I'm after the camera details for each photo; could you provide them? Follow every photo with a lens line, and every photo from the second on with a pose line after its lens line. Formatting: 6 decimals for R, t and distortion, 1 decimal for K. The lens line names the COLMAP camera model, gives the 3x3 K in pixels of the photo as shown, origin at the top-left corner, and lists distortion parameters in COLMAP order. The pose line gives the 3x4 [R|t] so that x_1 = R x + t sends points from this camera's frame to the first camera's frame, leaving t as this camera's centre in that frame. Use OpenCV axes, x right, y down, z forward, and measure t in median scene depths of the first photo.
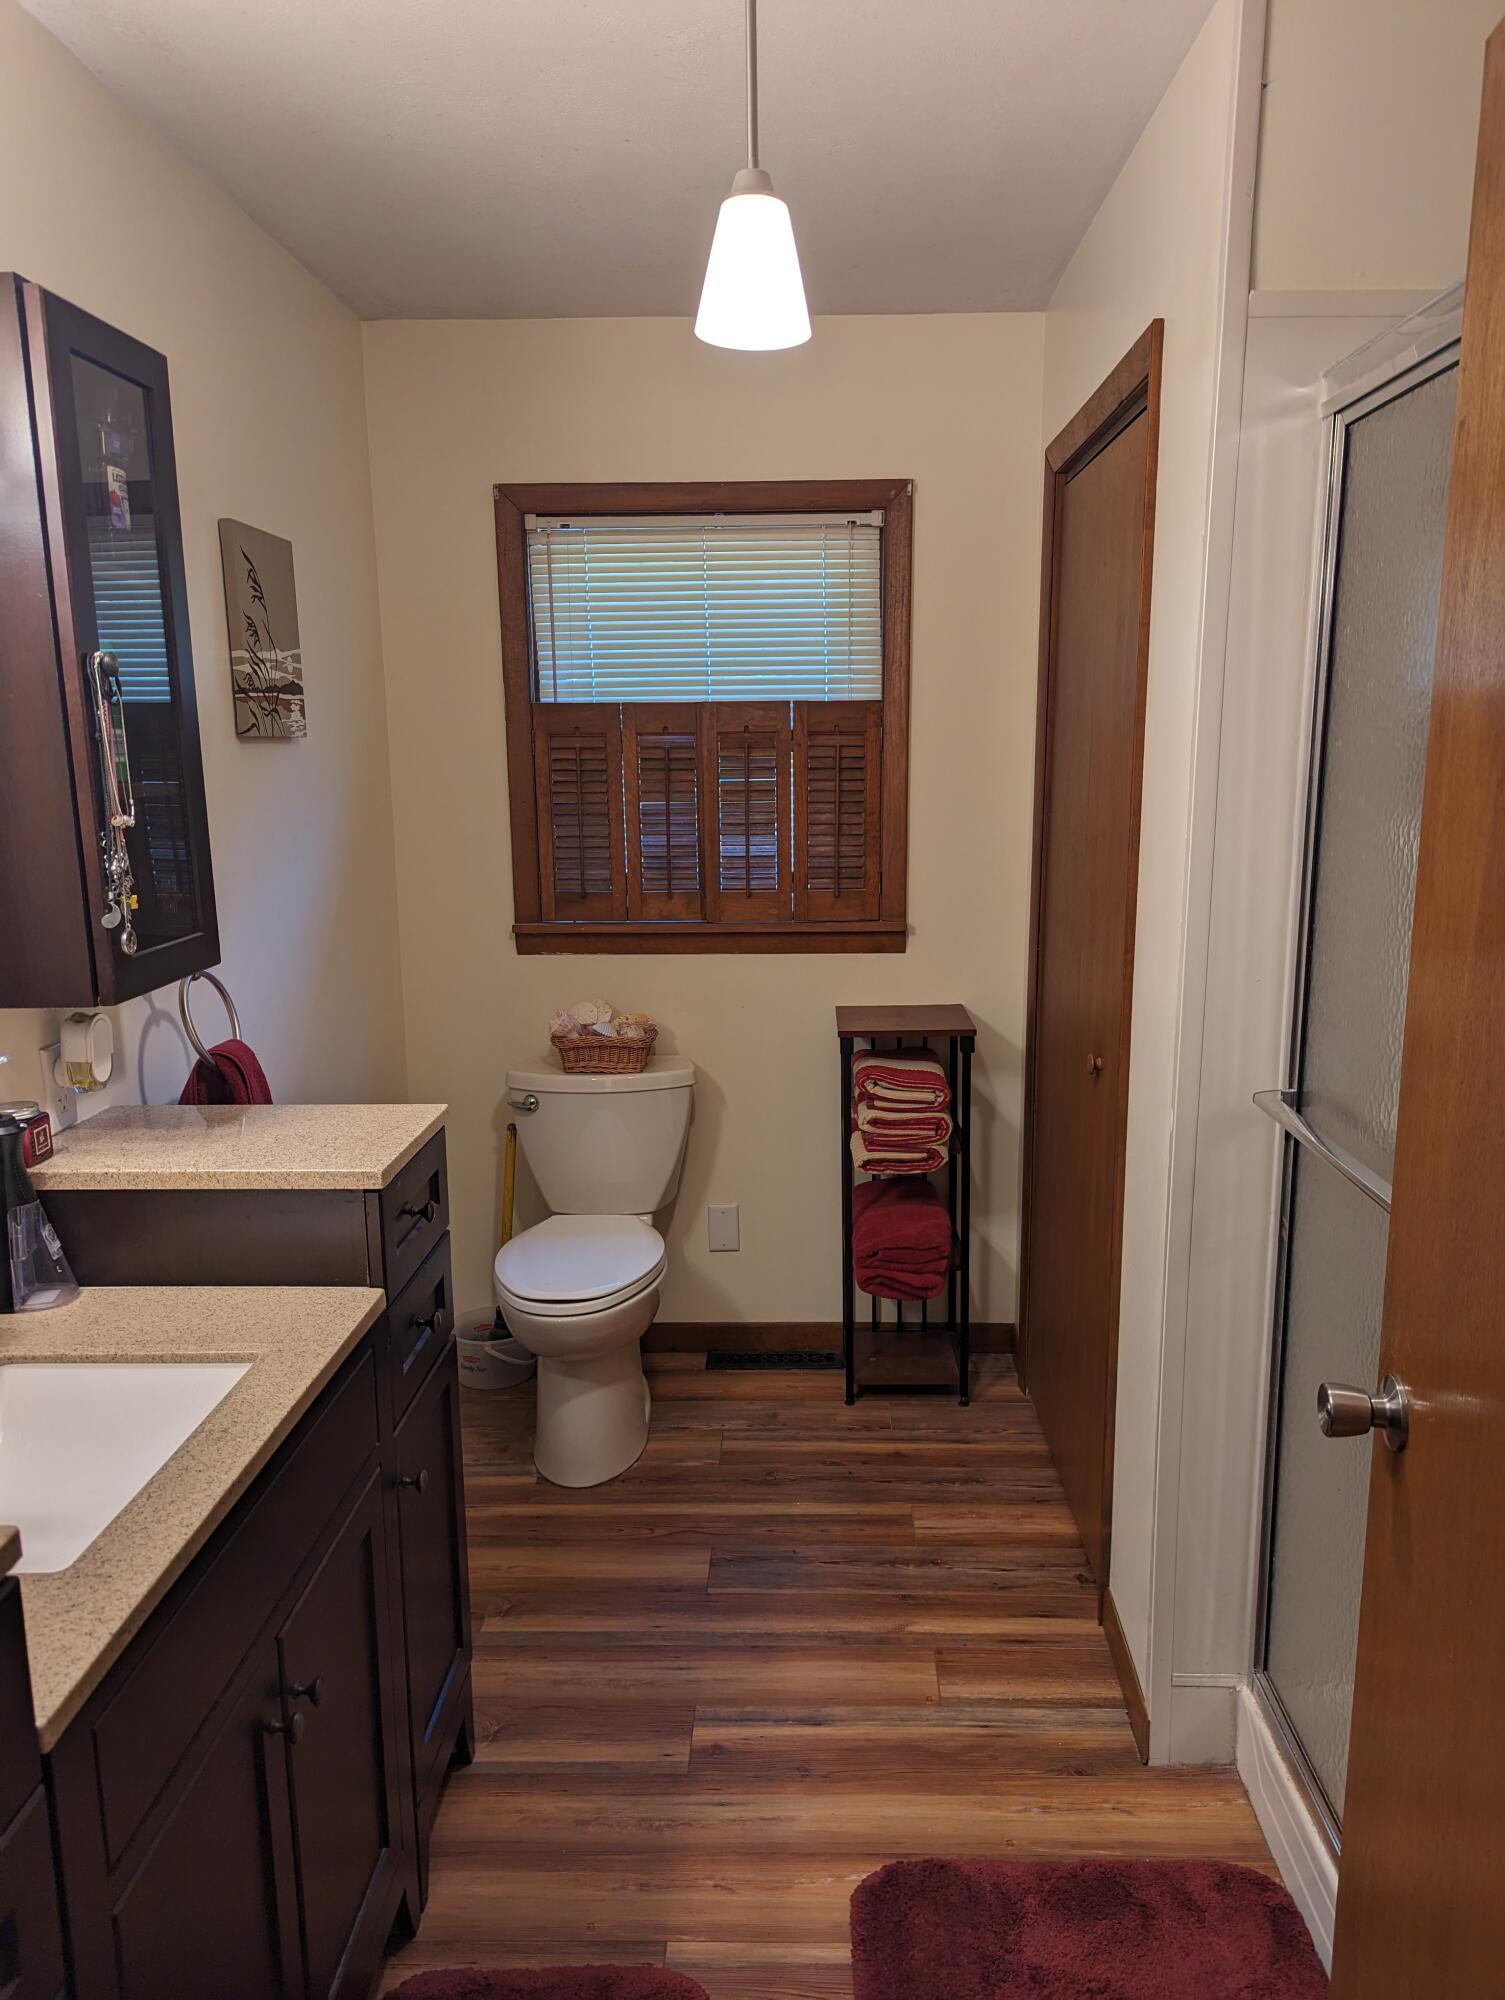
lens RADIAL K [[1417.7, 0, 768.0], [0, 1417.7, 1003.8], [0, 0, 1]] dist [0.055708, -0.059056]
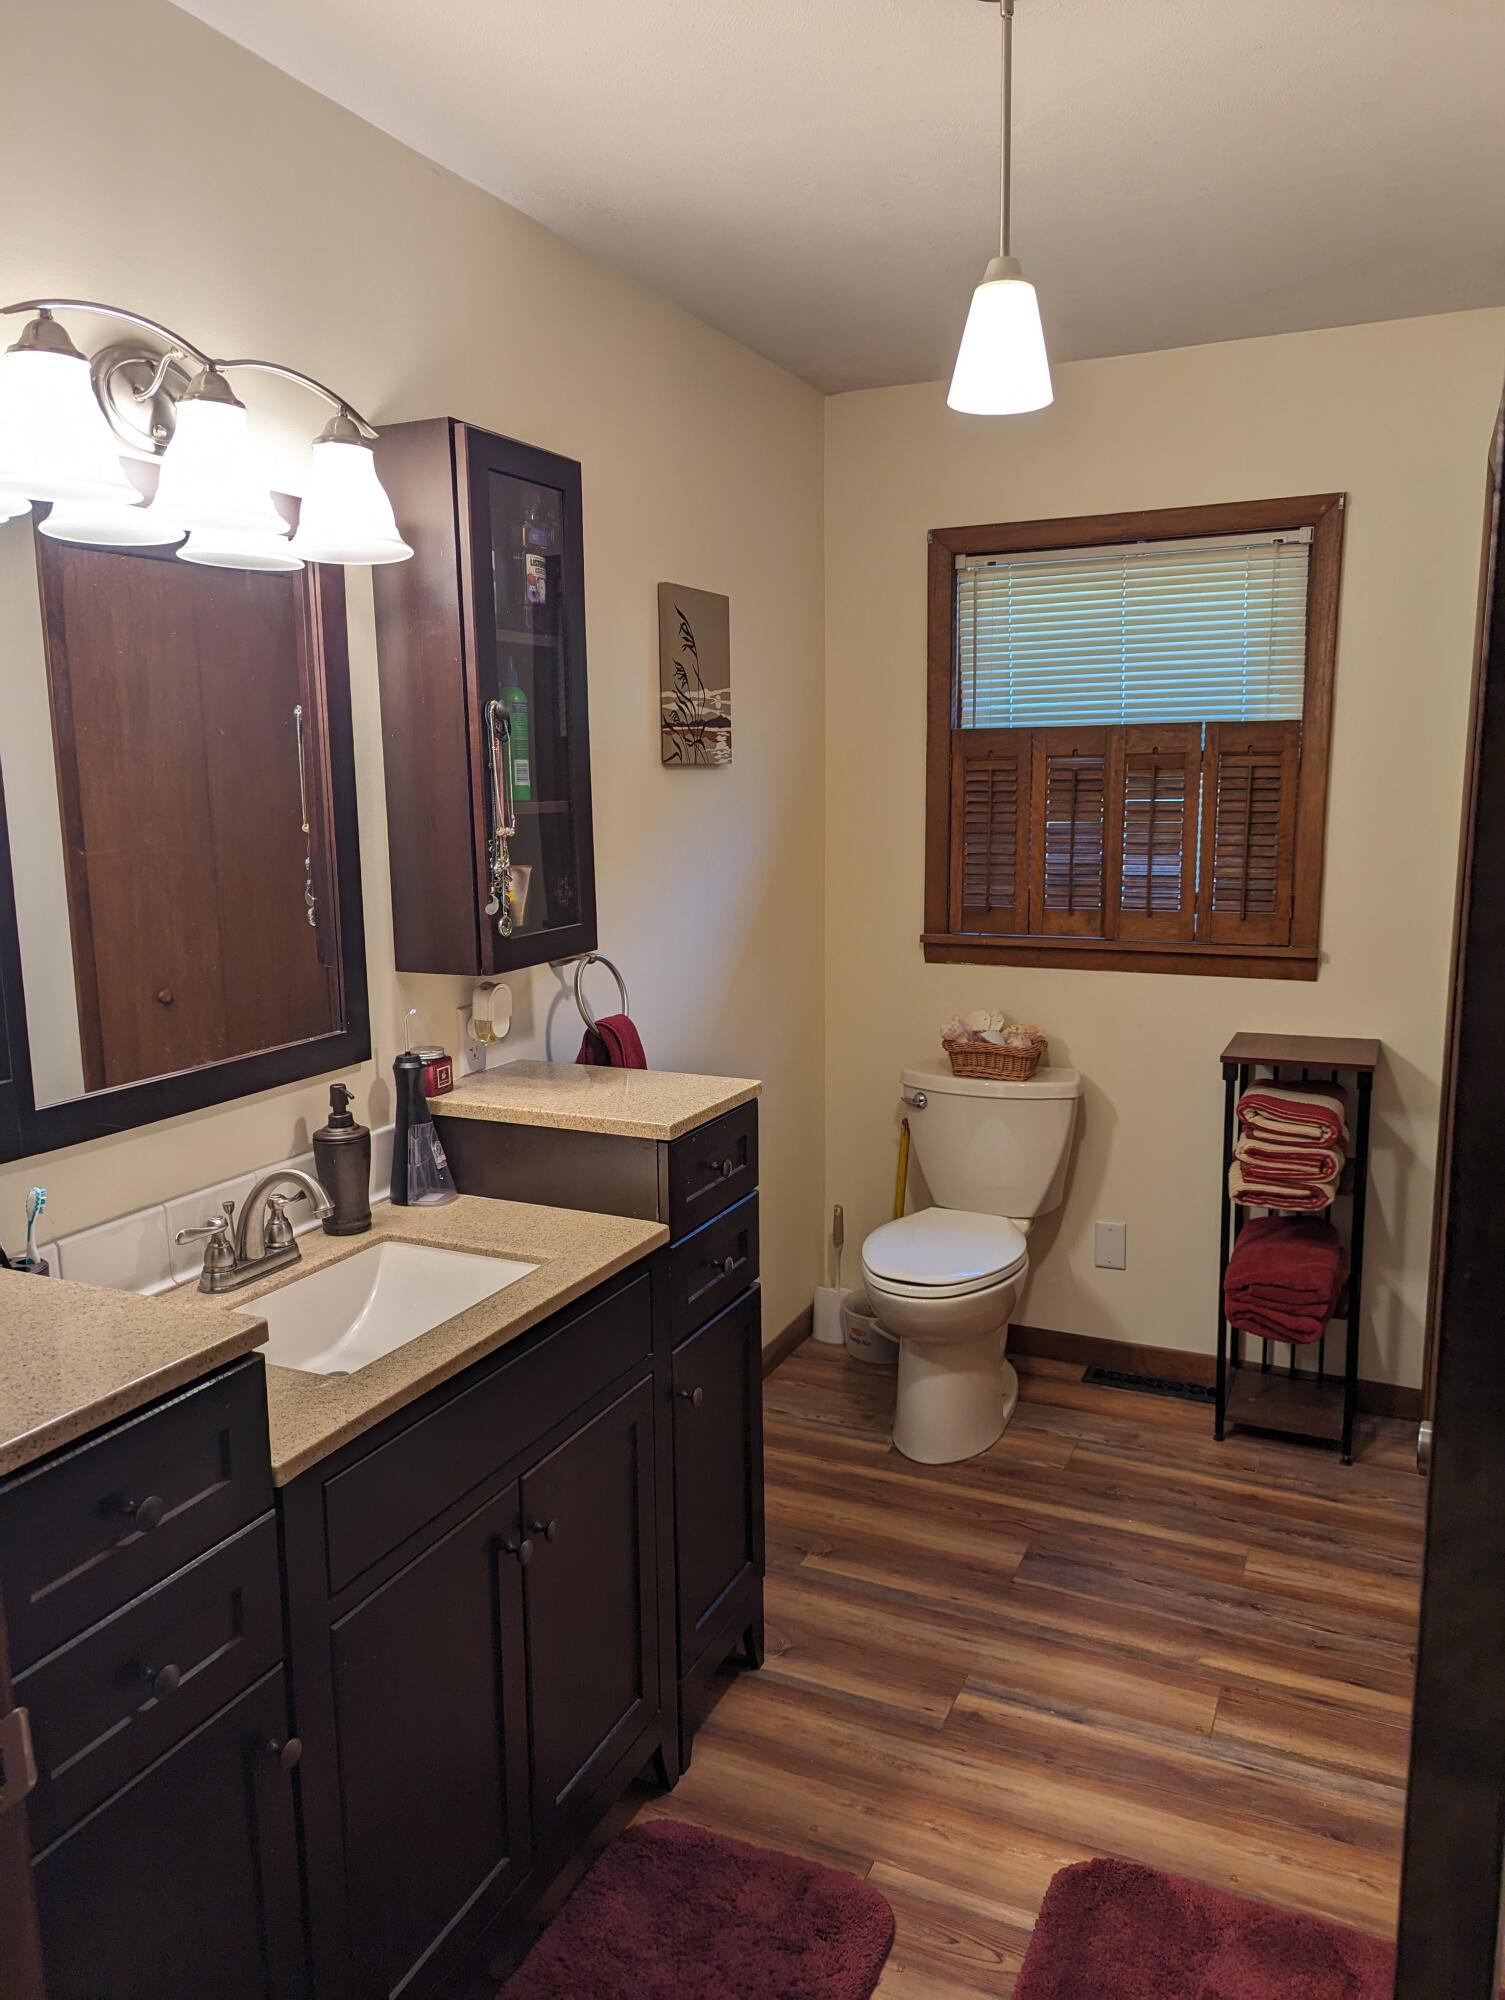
lens RADIAL K [[1417.7, 0, 749.1], [0, 1417.7, 983.7], [0, 0, 1]] dist [0.055708, -0.059056]
pose [[0.915100, 0.058315, -0.398989, 0.163648], [-0.069174, 0.997522, -0.012857, 0.005617], [0.397250, 0.039365, 0.916866, -0.044683]]
